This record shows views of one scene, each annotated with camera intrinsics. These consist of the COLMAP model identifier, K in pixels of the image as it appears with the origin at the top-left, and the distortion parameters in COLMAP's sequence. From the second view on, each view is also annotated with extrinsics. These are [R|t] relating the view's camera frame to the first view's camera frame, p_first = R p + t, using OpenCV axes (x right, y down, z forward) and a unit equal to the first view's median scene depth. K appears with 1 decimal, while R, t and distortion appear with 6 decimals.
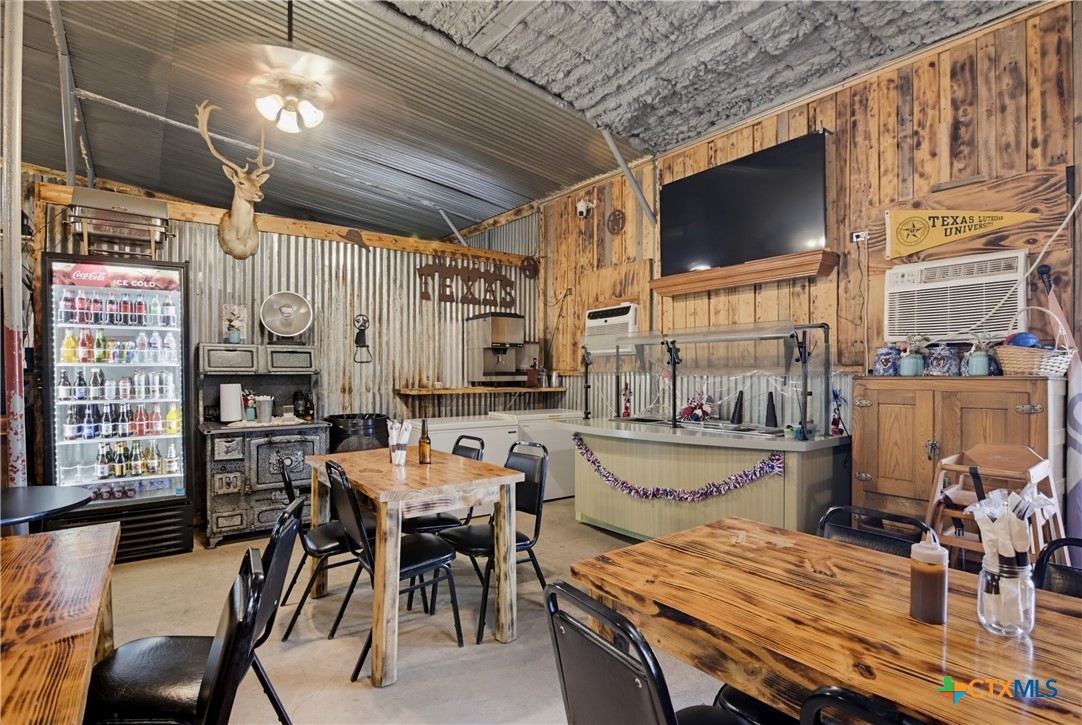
lens RADIAL K [[538.6, 0, 546.1], [0, 538.6, 377.2], [0, 0, 1]] dist [-0.022988, -0.000058]
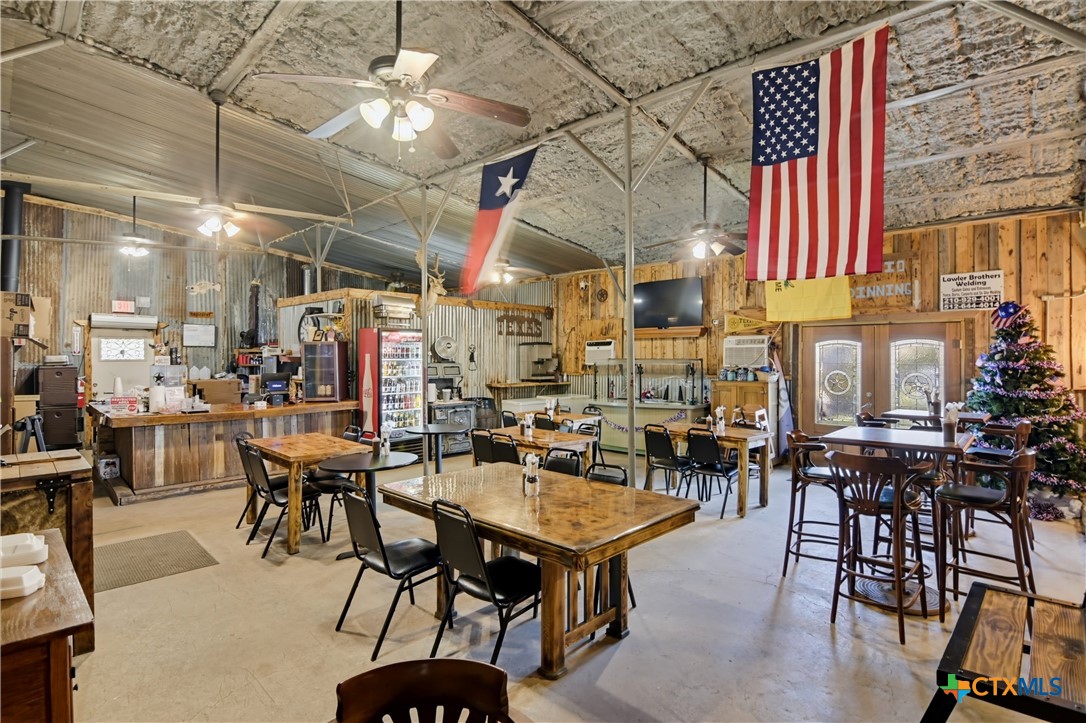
lens RADIAL K [[521.4, 0, 553.5], [0, 521.4, 358.7], [0, 0, 1]] dist [-0.012084, -0.000604]
pose [[0.985859, 0.000171, 0.167578, -0.423074], [0.000879, 0.999980, -0.006193, -0.064439], [-0.167576, 0.006253, 0.985839, -0.956463]]
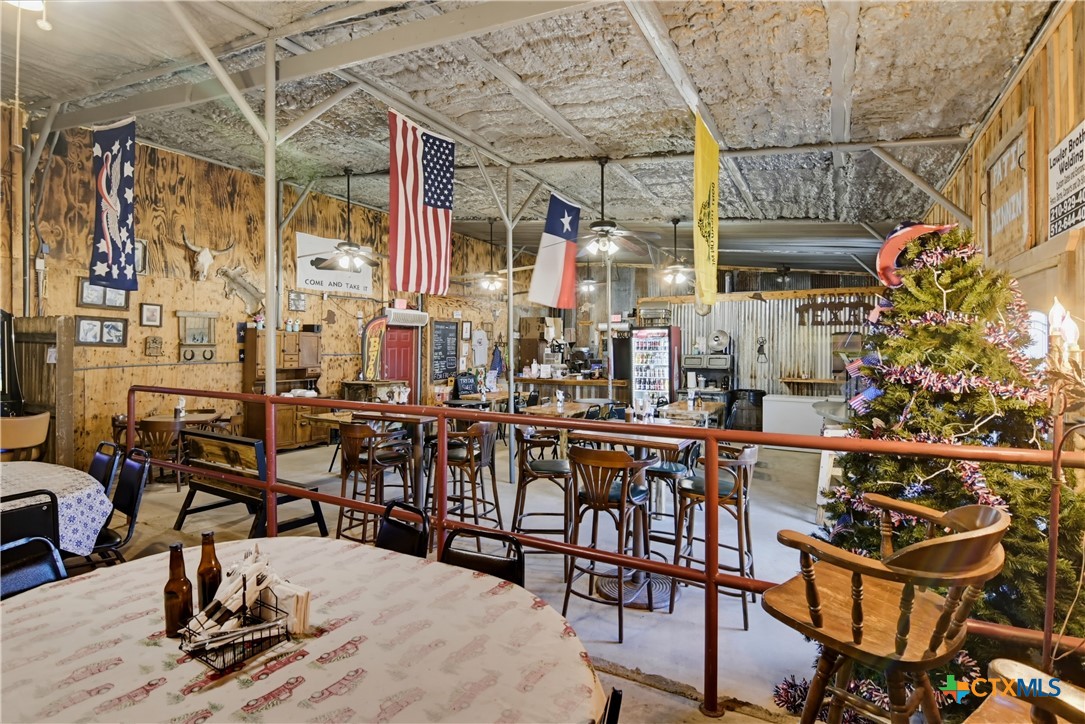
lens RADIAL K [[520.9, 0, 553.0], [0, 520.9, 359.2], [0, 0, 1]] dist [-0.012084, -0.000604]
pose [[0.420363, 0.020906, -0.907115, 1.142964], [-0.009936, 0.999781, 0.018437, -0.074735], [0.907302, 0.001262, 0.420478, -0.485425]]
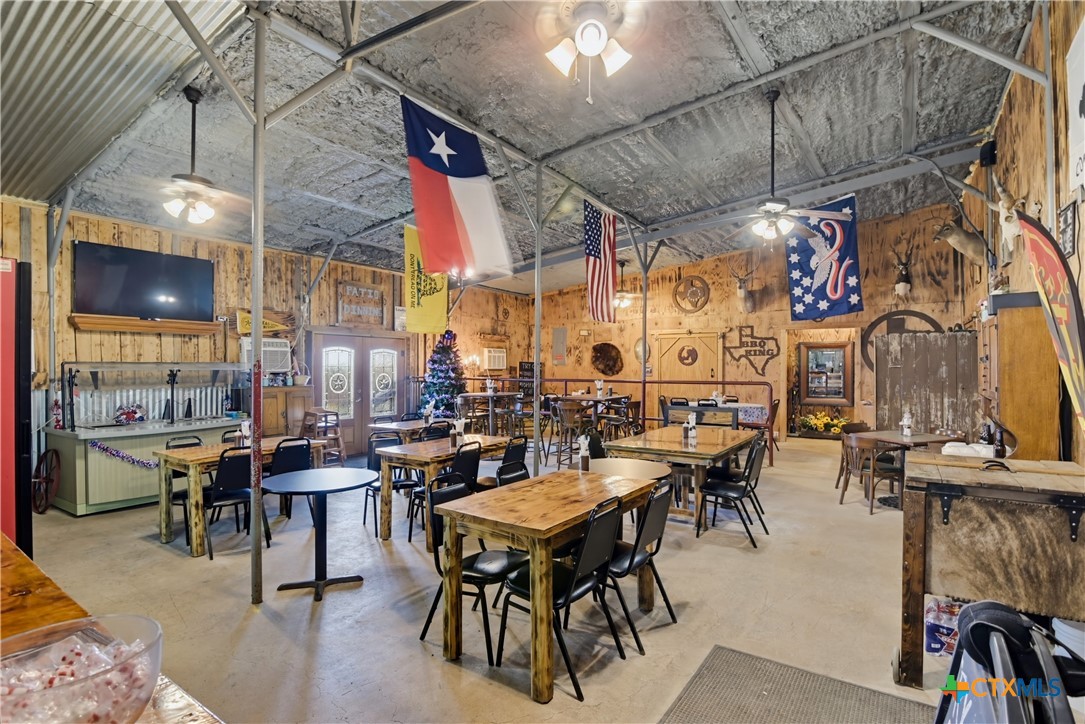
lens RADIAL K [[540.0, 0, 532.6], [0, 540.0, 359.1], [0, 0, 1]] dist [-0.014094, -0.000238]
pose [[-0.300317, 0.013979, 0.953737, -1.351493], [0.008913, 0.999890, -0.011849, -0.059047], [-0.953798, 0.004942, -0.300409, 0.382788]]
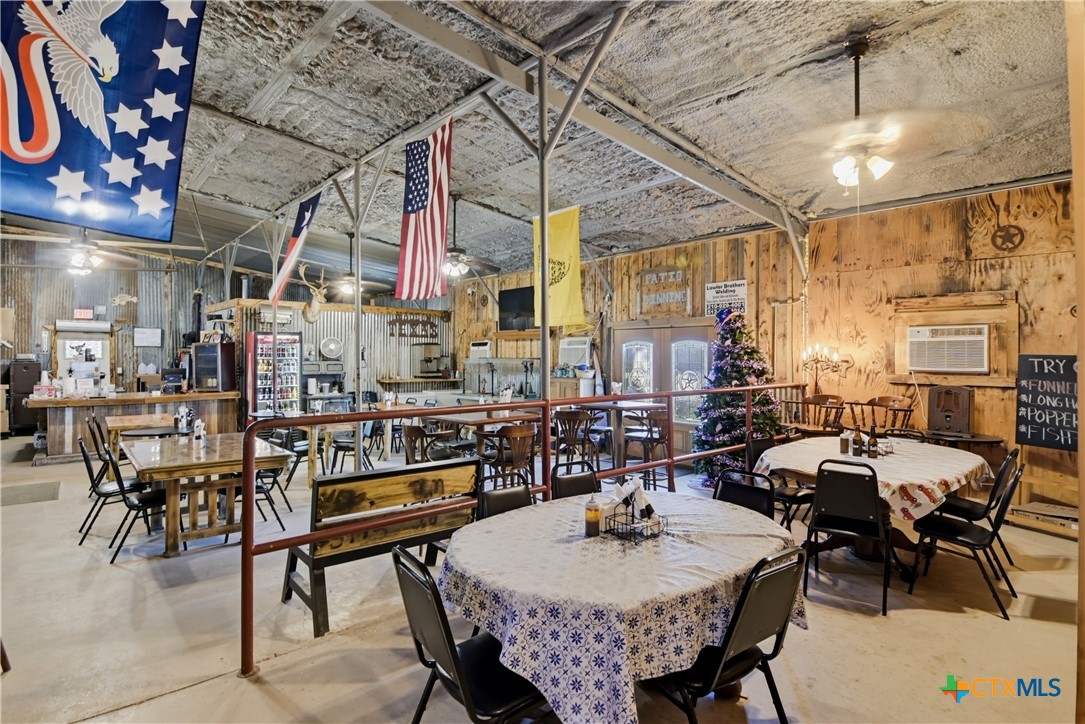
lens RADIAL K [[540.0, 0, 532.6], [0, 540.0, 359.1], [0, 0, 1]] dist [-0.014094, -0.000238]
pose [[0.998010, 0.002914, 0.062983, 0.226658], [-0.002661, 0.999988, -0.004101, -0.062035], [-0.062994, 0.003926, 0.998006, -1.357502]]
